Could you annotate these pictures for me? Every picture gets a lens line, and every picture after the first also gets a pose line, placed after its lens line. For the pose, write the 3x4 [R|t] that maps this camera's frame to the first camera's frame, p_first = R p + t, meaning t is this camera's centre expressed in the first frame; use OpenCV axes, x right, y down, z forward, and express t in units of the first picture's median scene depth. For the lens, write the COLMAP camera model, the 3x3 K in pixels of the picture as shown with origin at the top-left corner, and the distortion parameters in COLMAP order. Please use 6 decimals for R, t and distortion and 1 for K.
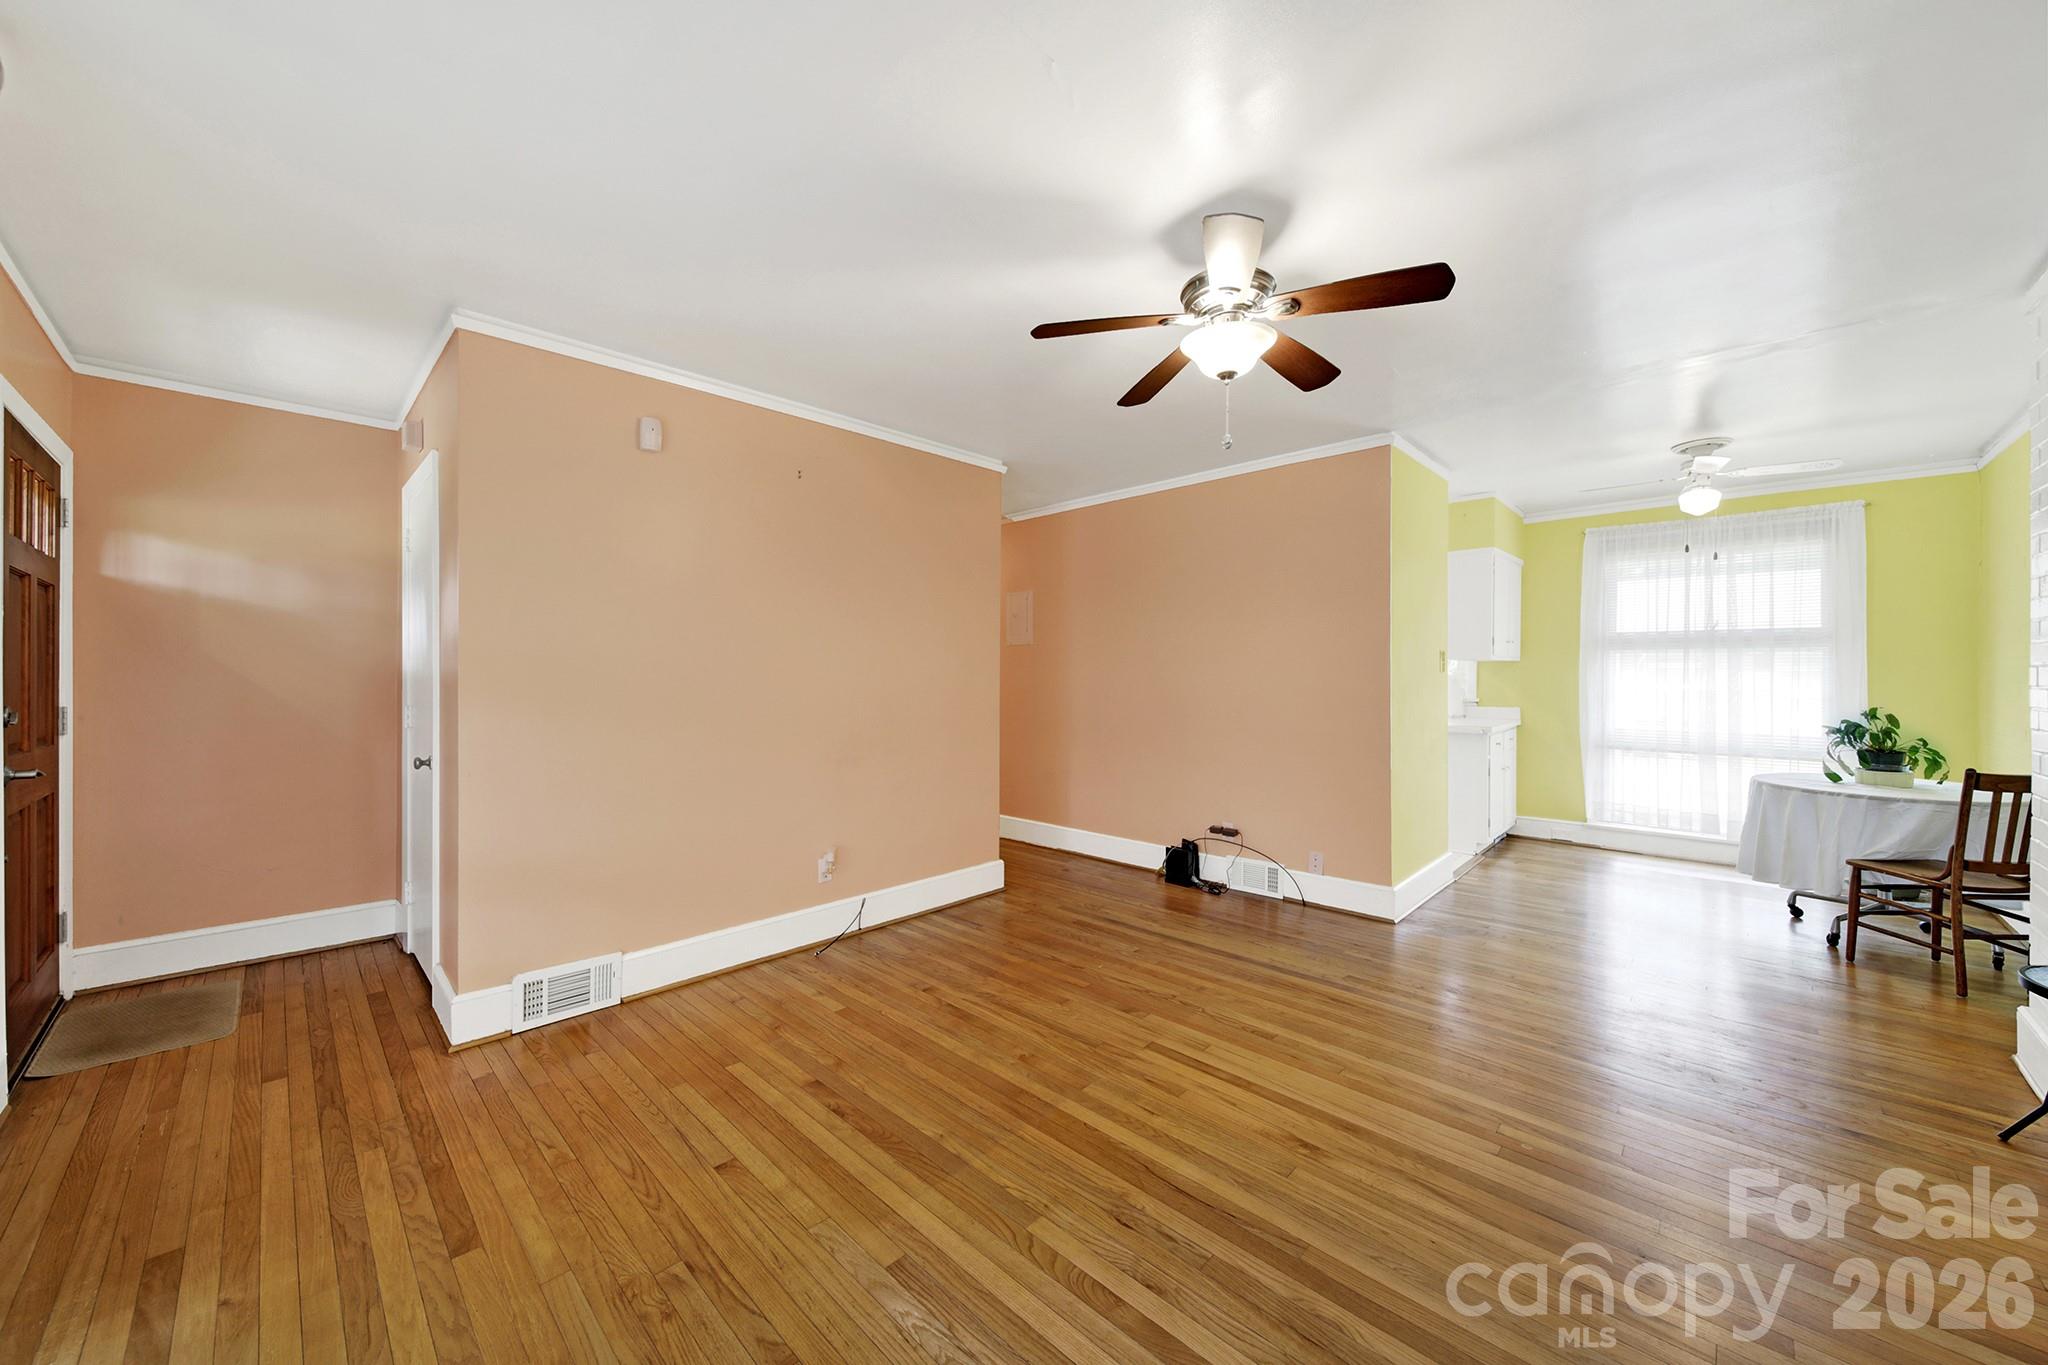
lens RADIAL K [[736.7, 0, 1028.0], [0, 736.7, 671.0], [0, 0, 1]] dist [-0.003701, -0.000441]
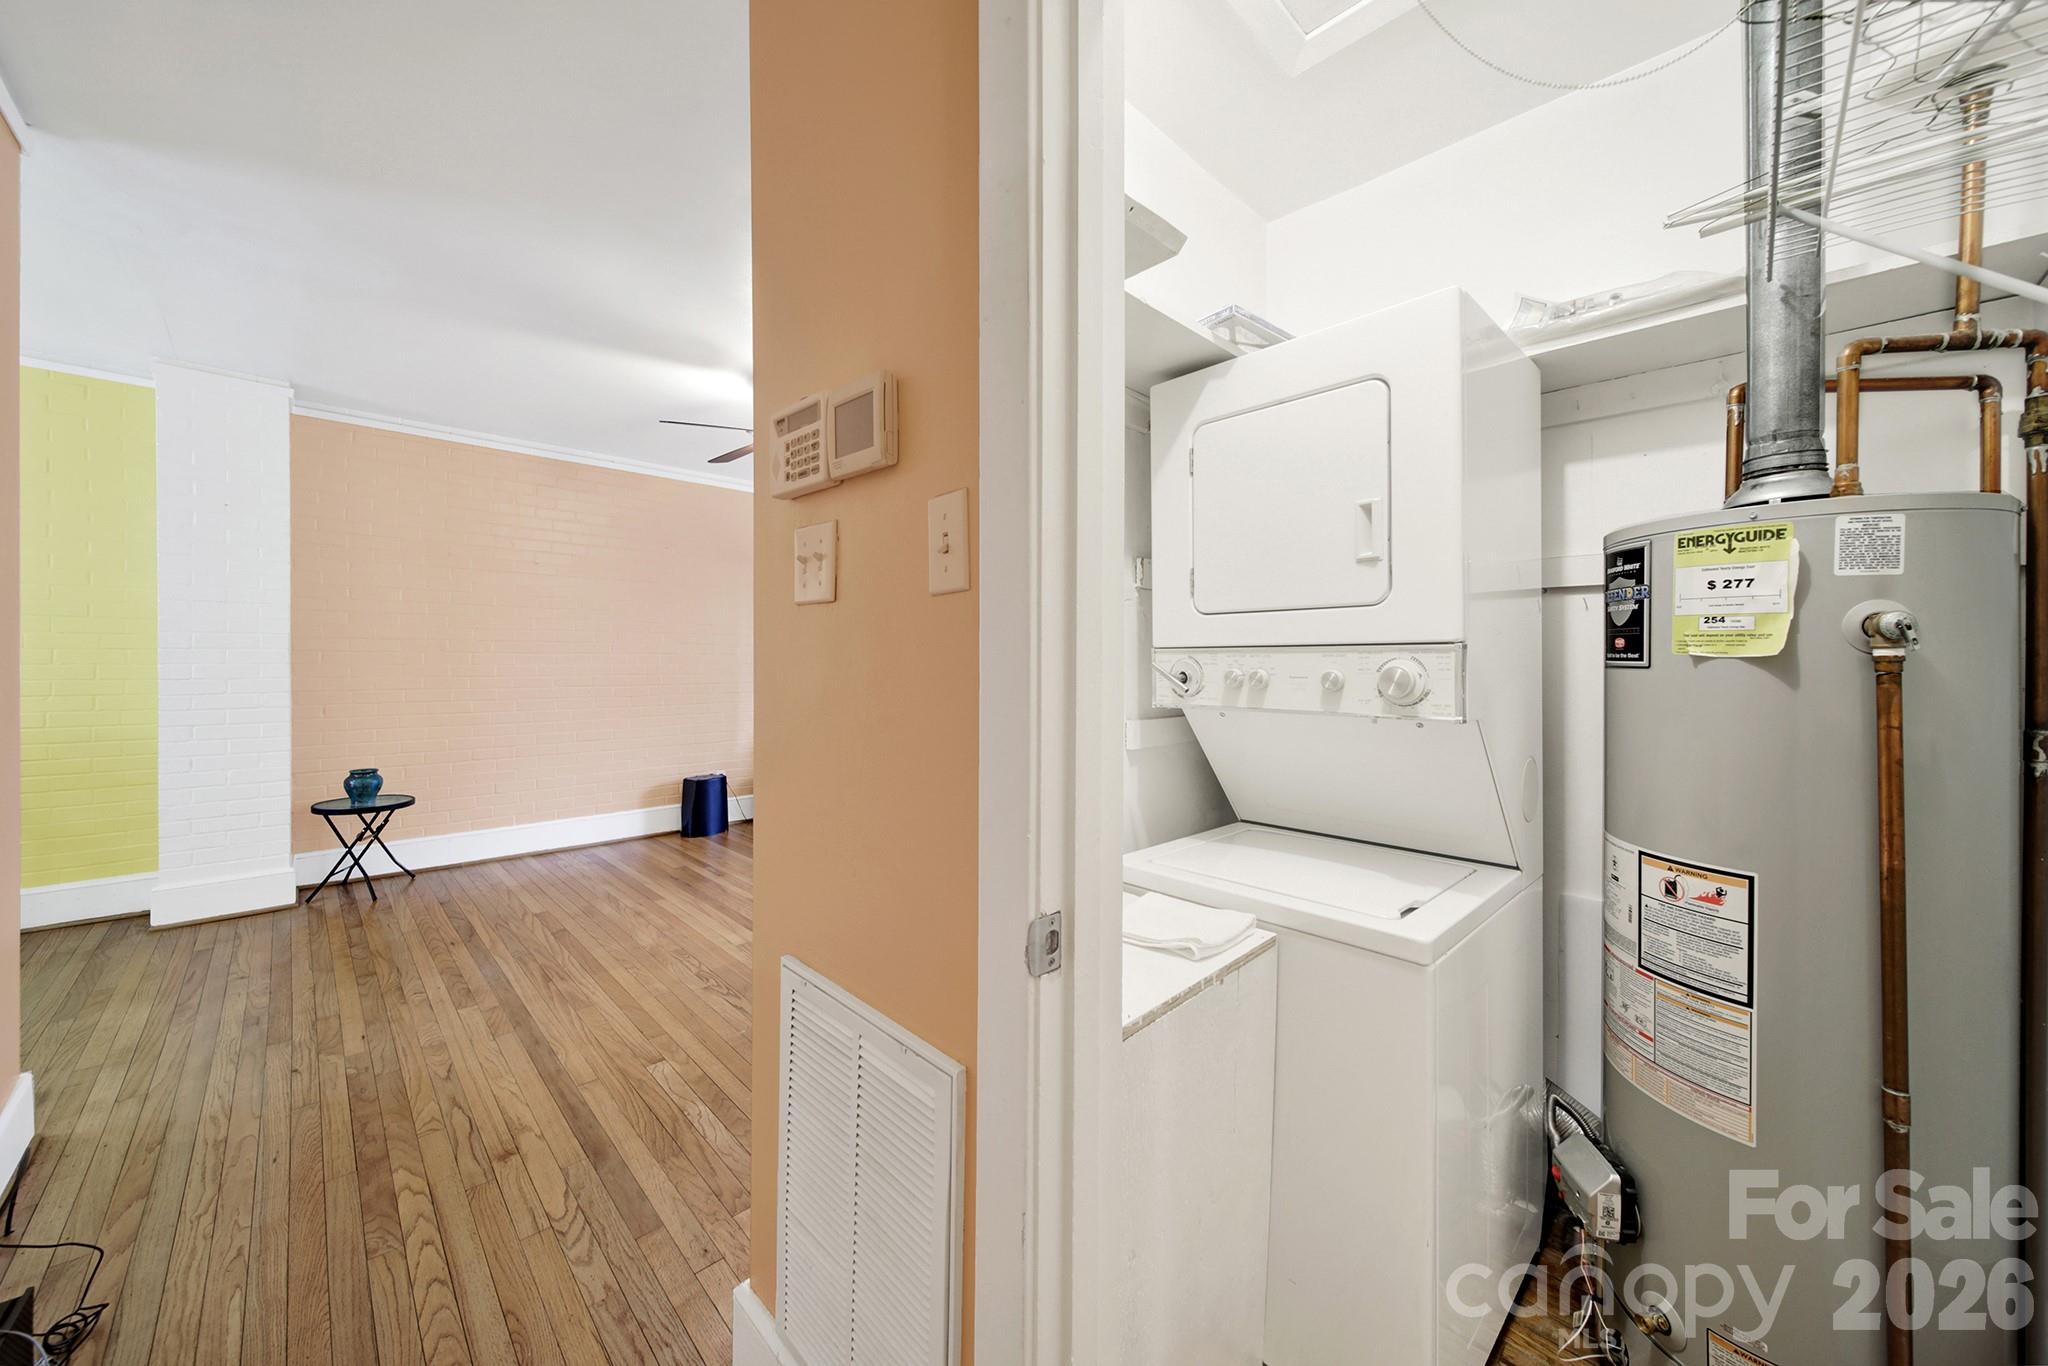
lens RADIAL K [[736.7, 0, 1028.0], [0, 736.7, 671.5], [0, 0, 1]] dist [-0.003701, -0.000441]
pose [[-0.999661, -0.007452, 0.024939, -0.223171], [-0.007132, 0.999891, 0.012900, 0.030813], [-0.025033, 0.012718, -0.999606, 1.917779]]
